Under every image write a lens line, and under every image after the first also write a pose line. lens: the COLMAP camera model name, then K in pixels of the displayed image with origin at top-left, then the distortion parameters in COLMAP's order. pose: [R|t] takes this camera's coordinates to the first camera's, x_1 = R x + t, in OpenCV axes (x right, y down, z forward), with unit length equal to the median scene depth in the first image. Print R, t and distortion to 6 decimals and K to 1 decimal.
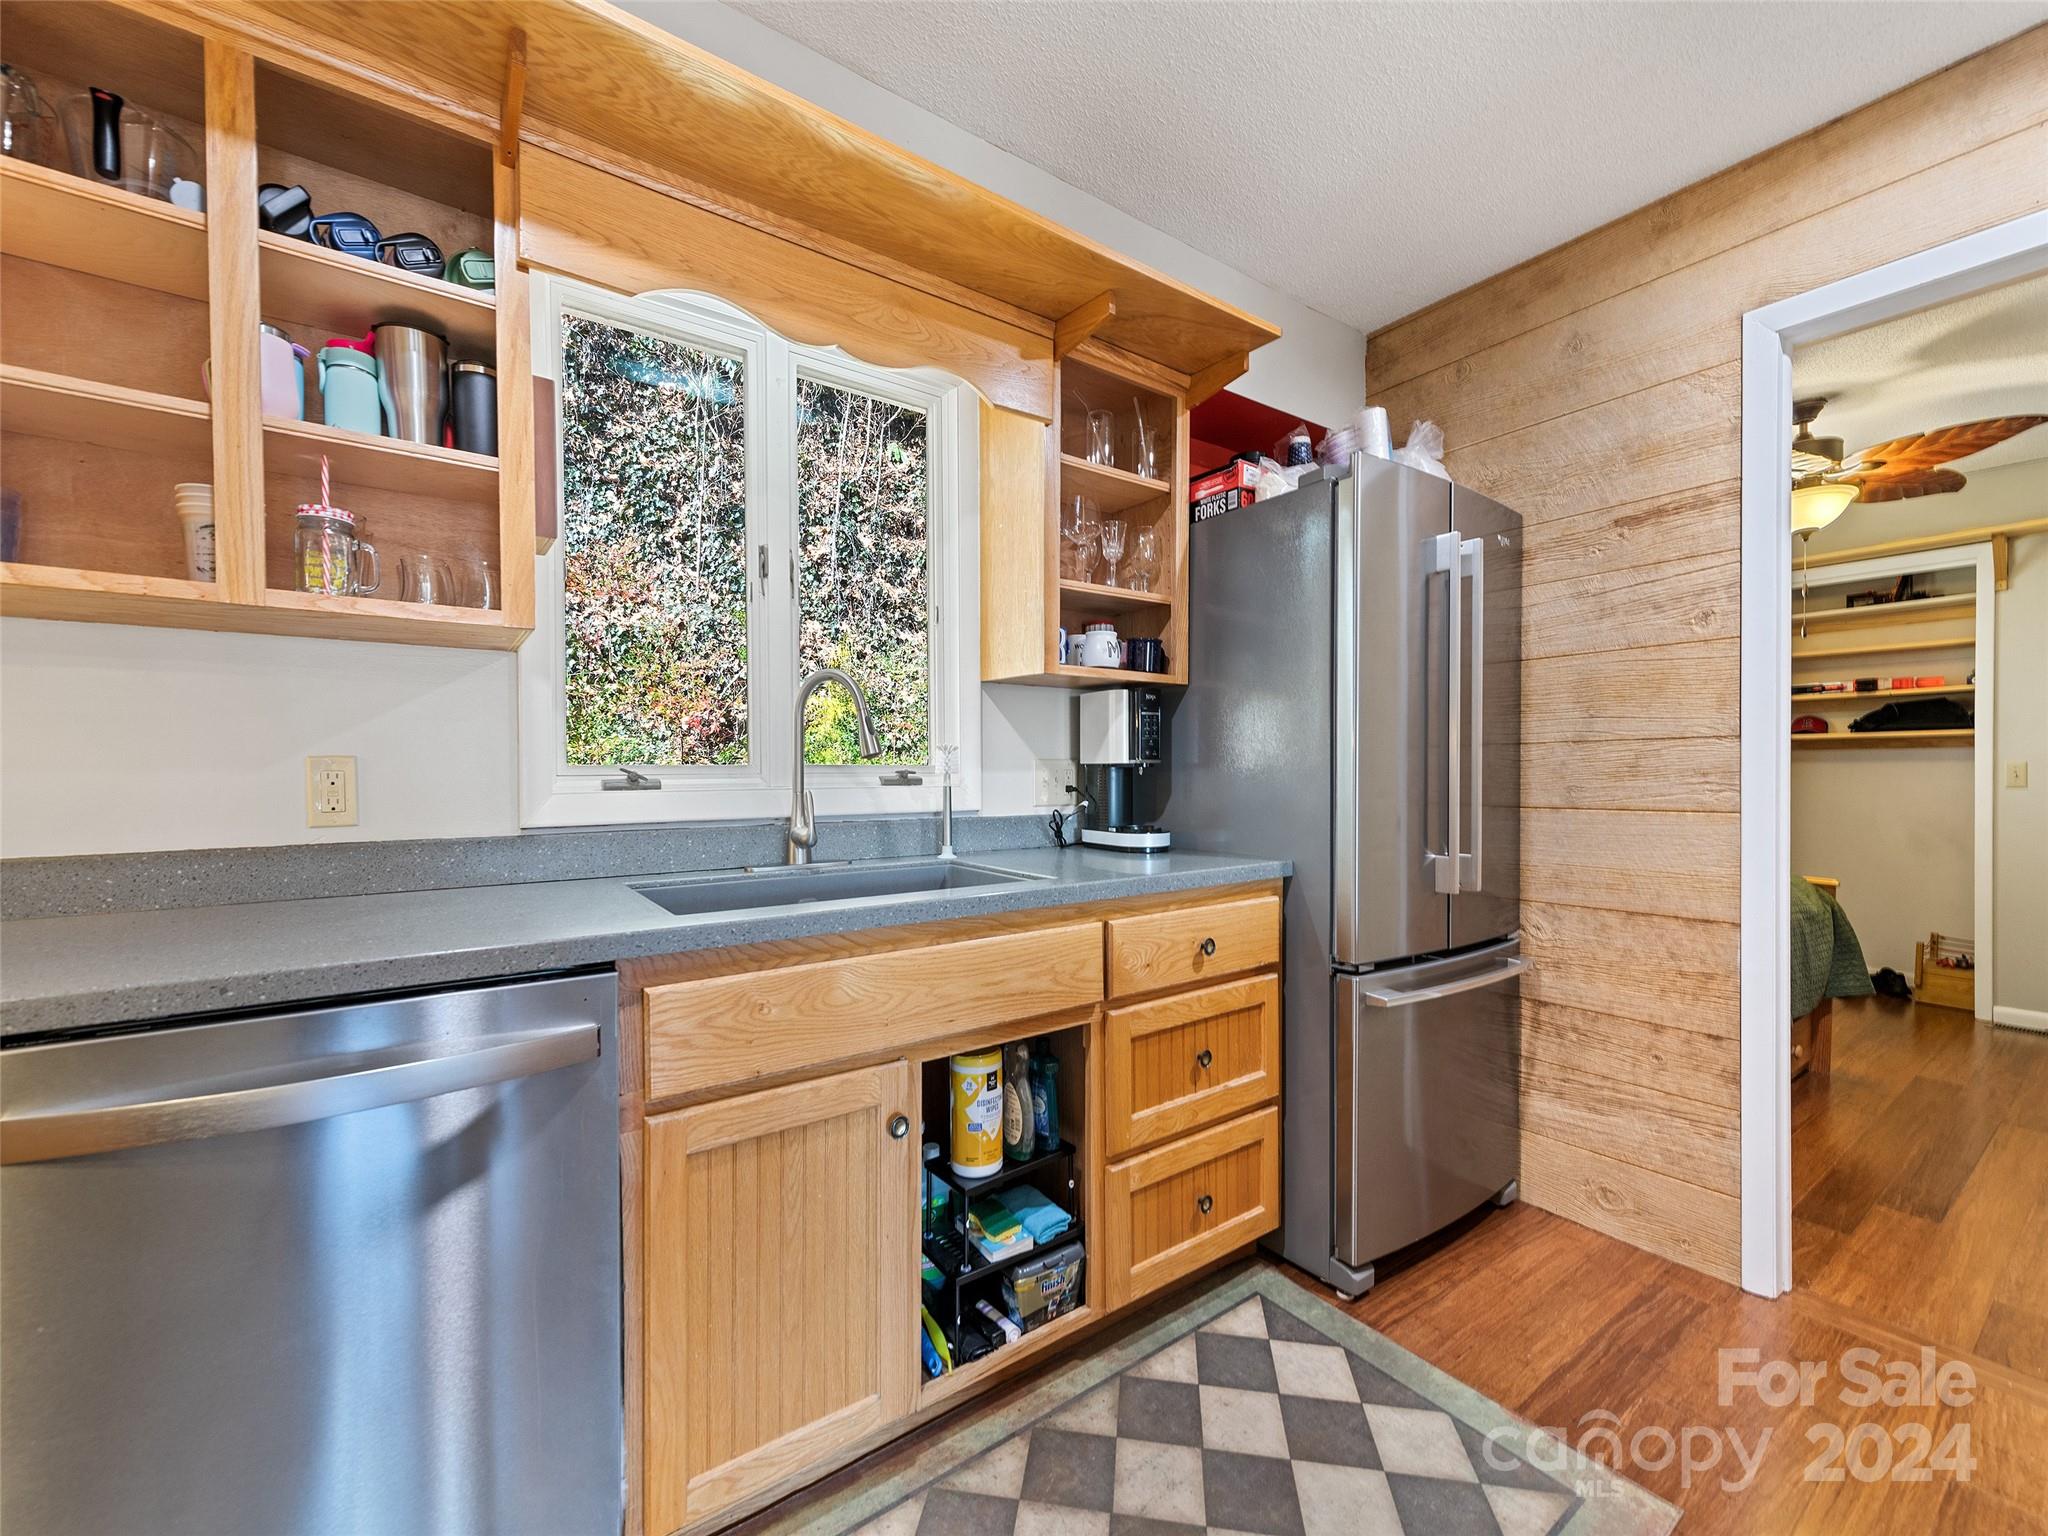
lens RADIAL K [[838.4, 0, 1023.9], [0, 838.4, 782.2], [0, 0, 1]] dist [0.013297, -0.000521]
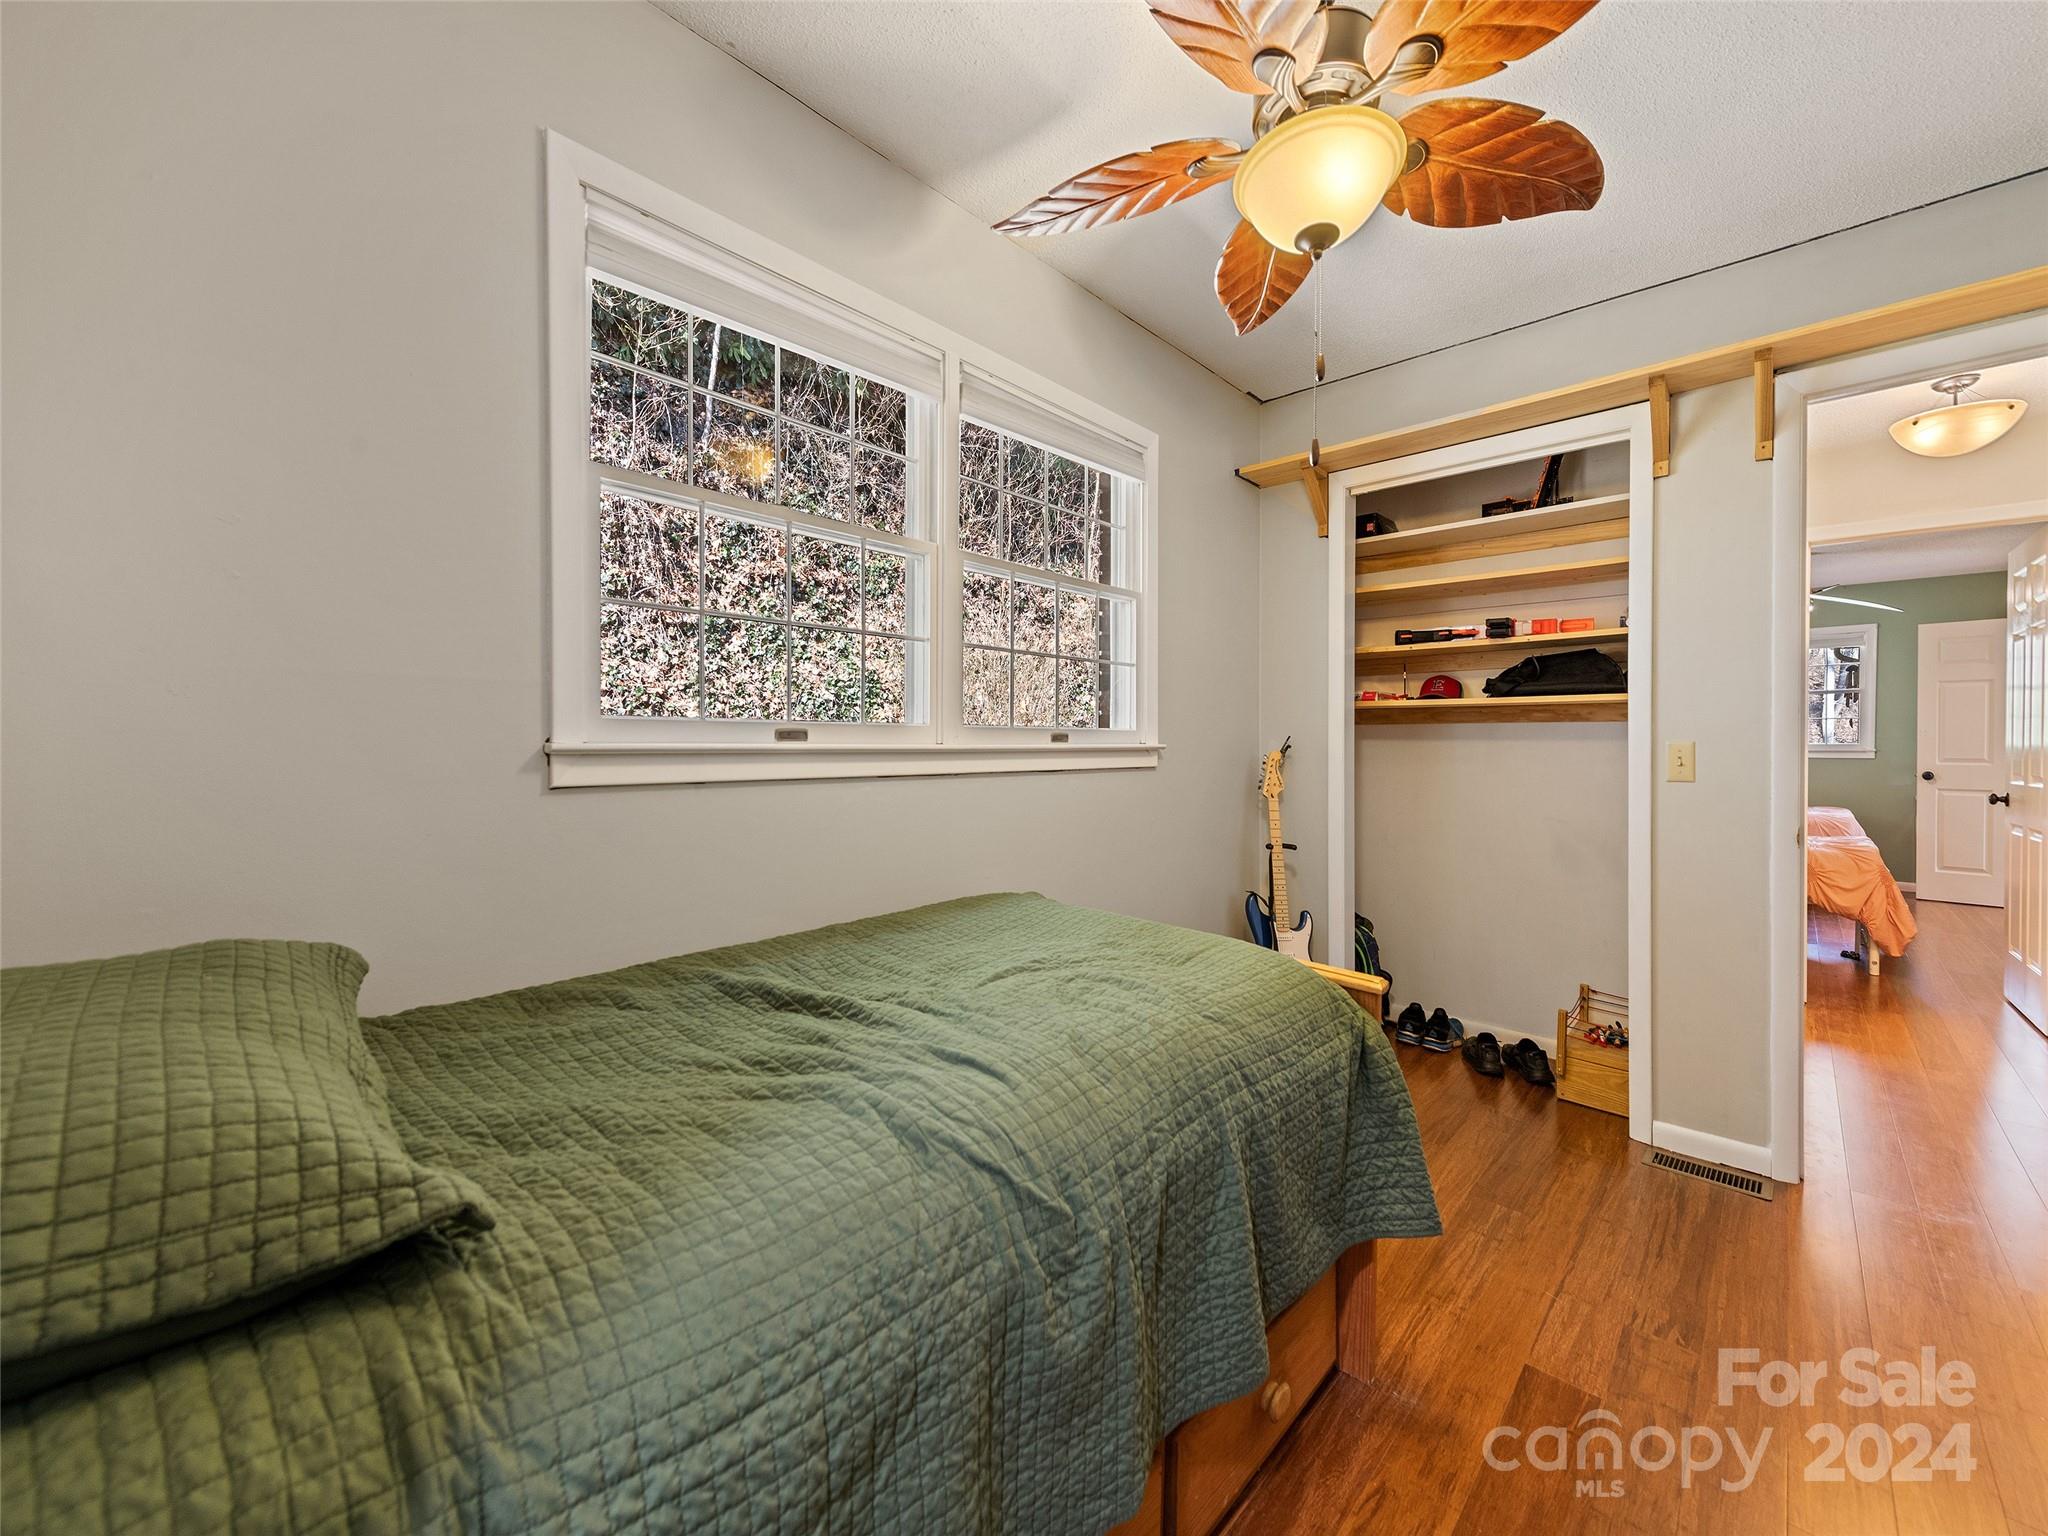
lens RADIAL K [[838.4, 0, 1000.7], [0, 838.4, 736.5], [0, 0, 1]] dist [0.013297, -0.000521]
pose [[0.982455, 0.012437, 0.186083, 0.493976], [-0.010057, 0.999855, -0.013731, -0.013921], [-0.186226, 0.011618, 0.982438, 0.428035]]
